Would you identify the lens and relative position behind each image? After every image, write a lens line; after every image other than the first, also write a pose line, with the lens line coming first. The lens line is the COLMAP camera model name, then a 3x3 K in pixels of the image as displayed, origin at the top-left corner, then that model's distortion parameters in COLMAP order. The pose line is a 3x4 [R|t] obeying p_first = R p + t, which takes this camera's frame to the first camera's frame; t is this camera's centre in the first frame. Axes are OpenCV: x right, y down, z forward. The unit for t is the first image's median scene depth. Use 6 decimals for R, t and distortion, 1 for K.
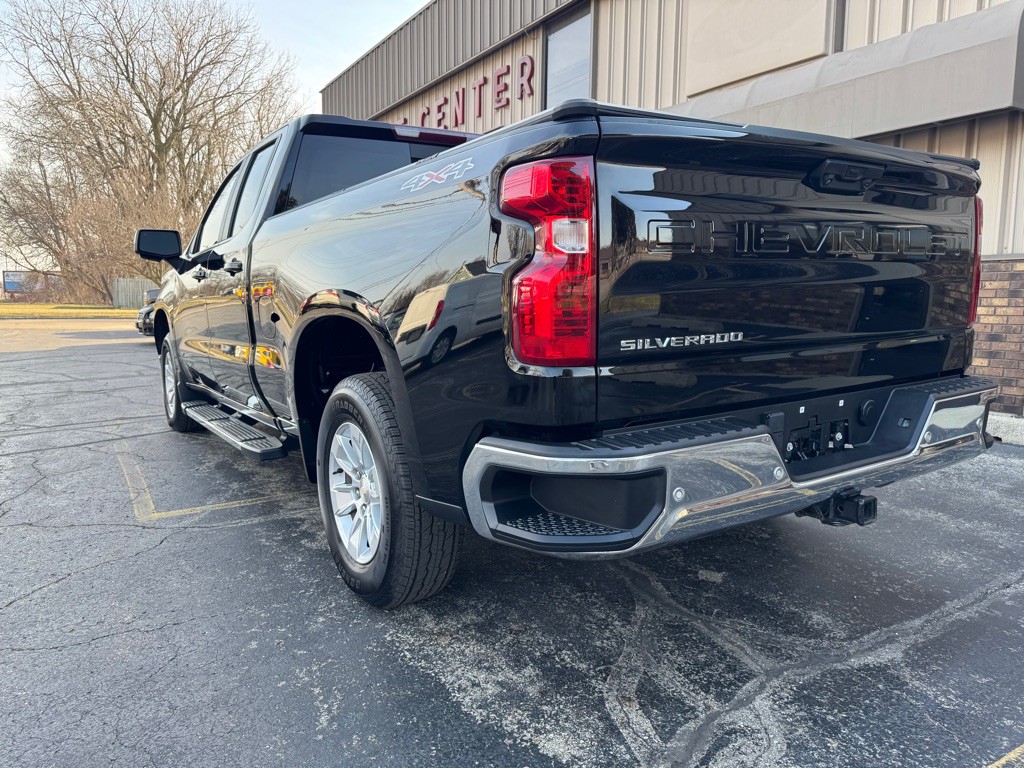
lens RADIAL K [[731.2, 0, 514.4], [0, 731.2, 377.3], [0, 0, 1]] dist [0.001895, -0.000169]
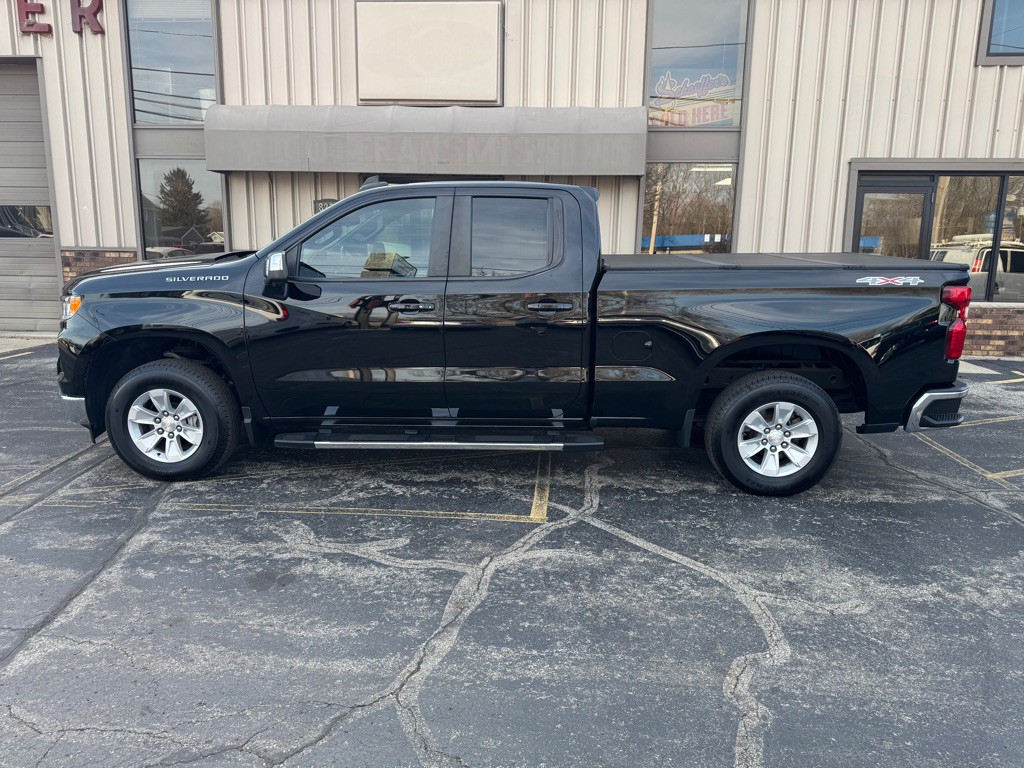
lens RADIAL K [[717.8, 0, 509.6], [0, 717.8, 385.0], [0, 0, 1]] dist [0.057422, -0.061649]
pose [[0.576630, -0.151785, 0.802782, -2.186948], [0.073599, 0.988246, 0.133986, -0.285763], [-0.813684, -0.018176, 0.581024, 0.542112]]
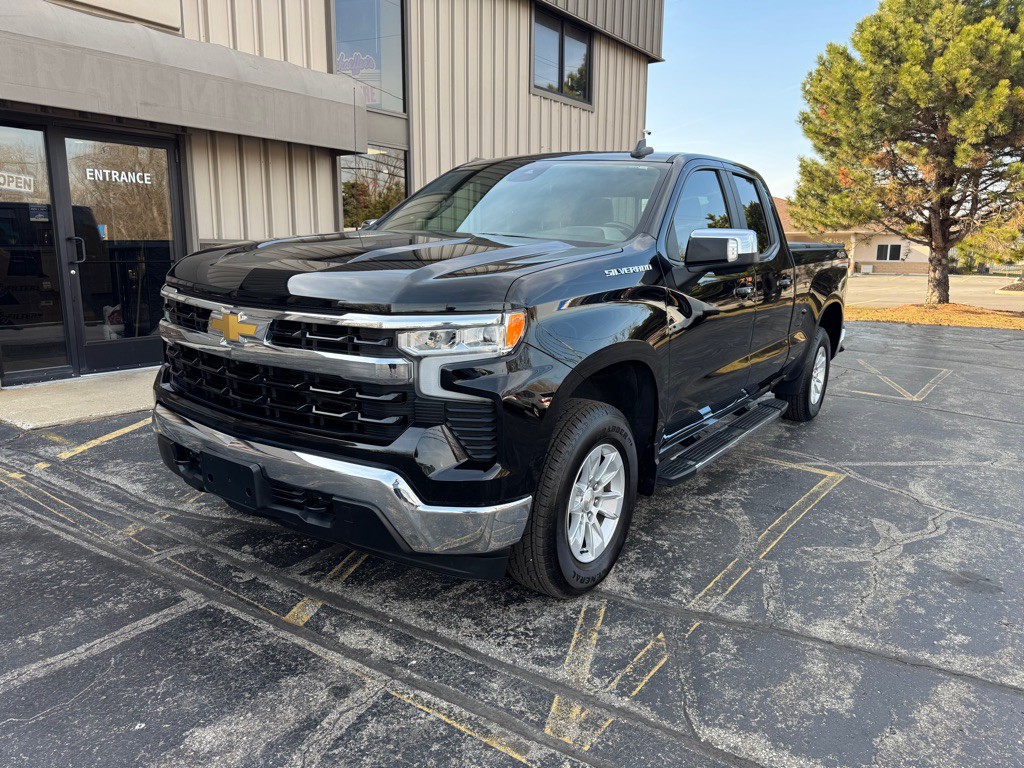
lens RADIAL K [[723.7, 0, 512.2], [0, 723.7, 380.4], [0, 0, 1]] dist [0.039995, -0.047580]
pose [[-0.371052, -0.176169, 0.911748, -2.205799], [0.081247, 0.971916, 0.220860, -0.474913], [-0.925051, 0.156027, -0.346318, 2.992389]]
